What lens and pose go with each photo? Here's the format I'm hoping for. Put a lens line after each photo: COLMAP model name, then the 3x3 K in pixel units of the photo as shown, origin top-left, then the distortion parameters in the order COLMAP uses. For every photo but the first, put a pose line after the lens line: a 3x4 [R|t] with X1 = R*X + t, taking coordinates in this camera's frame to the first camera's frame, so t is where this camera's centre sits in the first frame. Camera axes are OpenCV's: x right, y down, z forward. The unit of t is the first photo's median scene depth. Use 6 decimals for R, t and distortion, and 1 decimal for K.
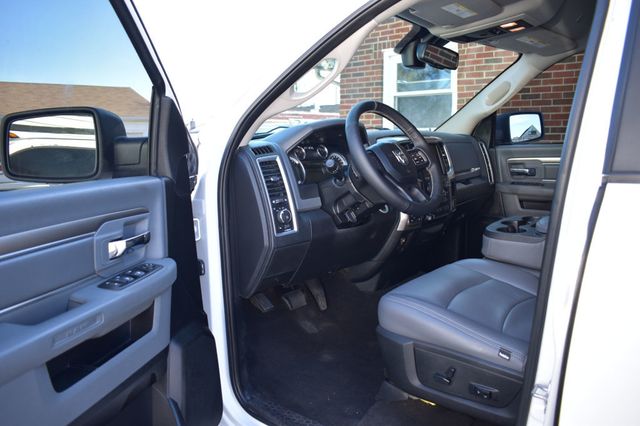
lens RADIAL K [[494.6, 0, 319.6], [0, 494.6, 213.9], [0, 0, 1]] dist [-0.085168, -0.004627]
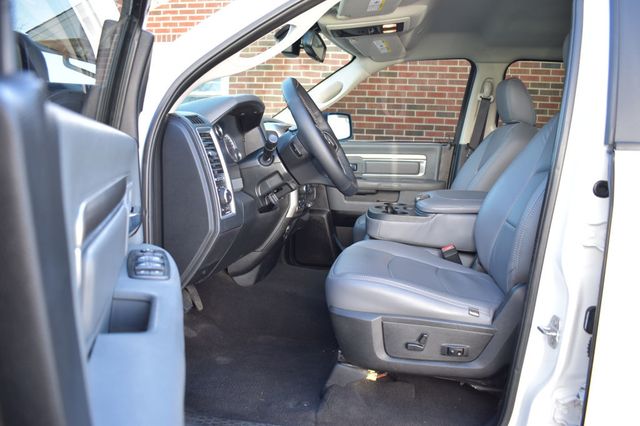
lens RADIAL K [[494.6, 0, 321.0], [0, 494.6, 213.7], [0, 0, 1]] dist [-0.085168, -0.004627]
pose [[0.851883, -0.019401, 0.523372, -0.353244], [0.028719, 0.999541, -0.009692, 0.044677], [-0.522944, 0.023287, 0.852049, 0.155947]]
